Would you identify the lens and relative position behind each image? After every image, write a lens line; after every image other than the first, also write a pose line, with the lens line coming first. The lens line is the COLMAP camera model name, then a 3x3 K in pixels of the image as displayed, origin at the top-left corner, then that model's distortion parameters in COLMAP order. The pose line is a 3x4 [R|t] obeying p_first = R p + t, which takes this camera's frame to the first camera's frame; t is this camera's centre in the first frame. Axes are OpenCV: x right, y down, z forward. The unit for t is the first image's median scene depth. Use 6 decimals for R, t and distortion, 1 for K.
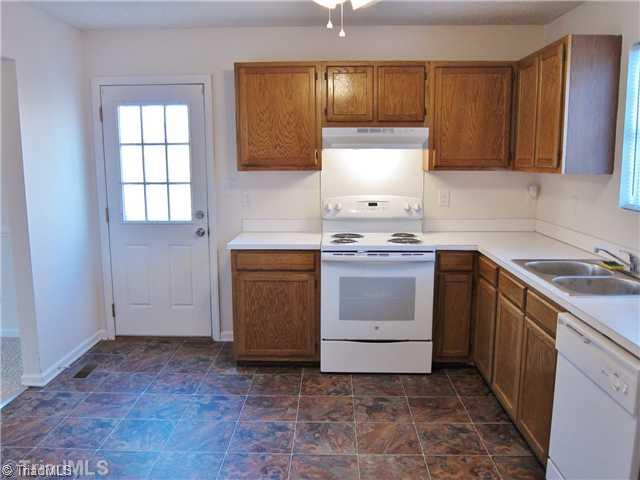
lens RADIAL K [[525.1, 0, 321.4], [0, 525.1, 241.6], [0, 0, 1]] dist [-0.006300, -0.011917]
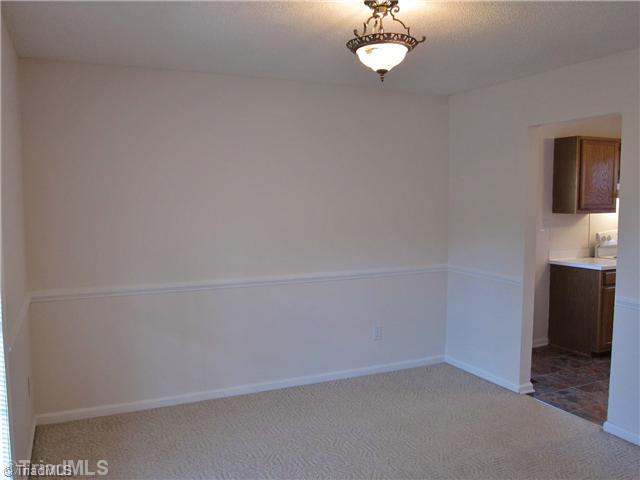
lens RADIAL K [[525.1, 0, 322.5], [0, 525.1, 240.2], [0, 0, 1]] dist [-0.006300, -0.011917]
pose [[0.894914, -0.032604, 0.445046, -1.485582], [0.065223, 0.996174, -0.058173, -0.032849], [-0.441447, 0.081087, 0.893616, 0.092347]]
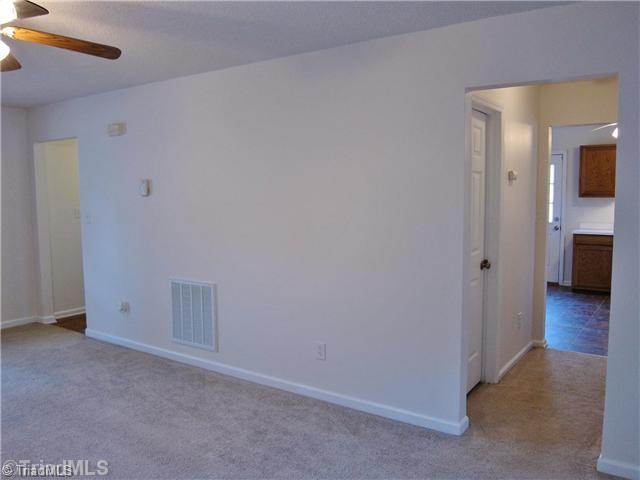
lens RADIAL K [[525.1, 0, 319.8], [0, 525.1, 240.0], [0, 0, 1]] dist [-0.006300, -0.011917]
pose [[0.816479, 0.045942, -0.575544, 0.216294], [-0.073916, 0.996944, -0.025280, 0.170938], [0.572624, 0.063182, 0.817380, -1.340511]]
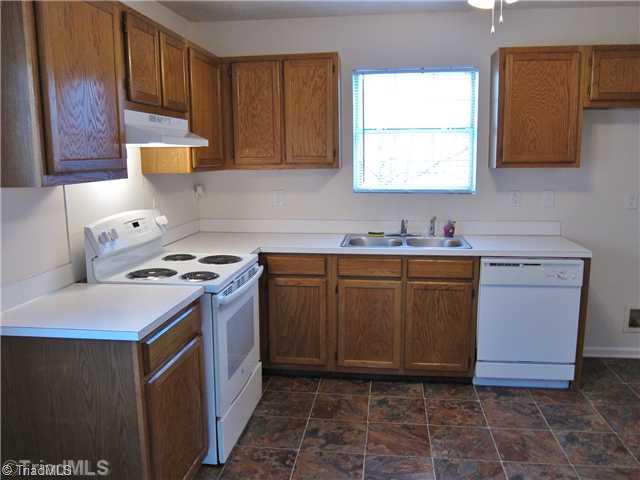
lens RADIAL K [[525.1, 0, 325.6], [0, 525.1, 237.2], [0, 0, 1]] dist [-0.006300, -0.011917]
pose [[0.104191, -0.147146, 0.983612, -0.654643], [0.152978, 0.979596, 0.130341, -0.123308], [-0.982722, 0.136891, 0.124576, 0.769319]]
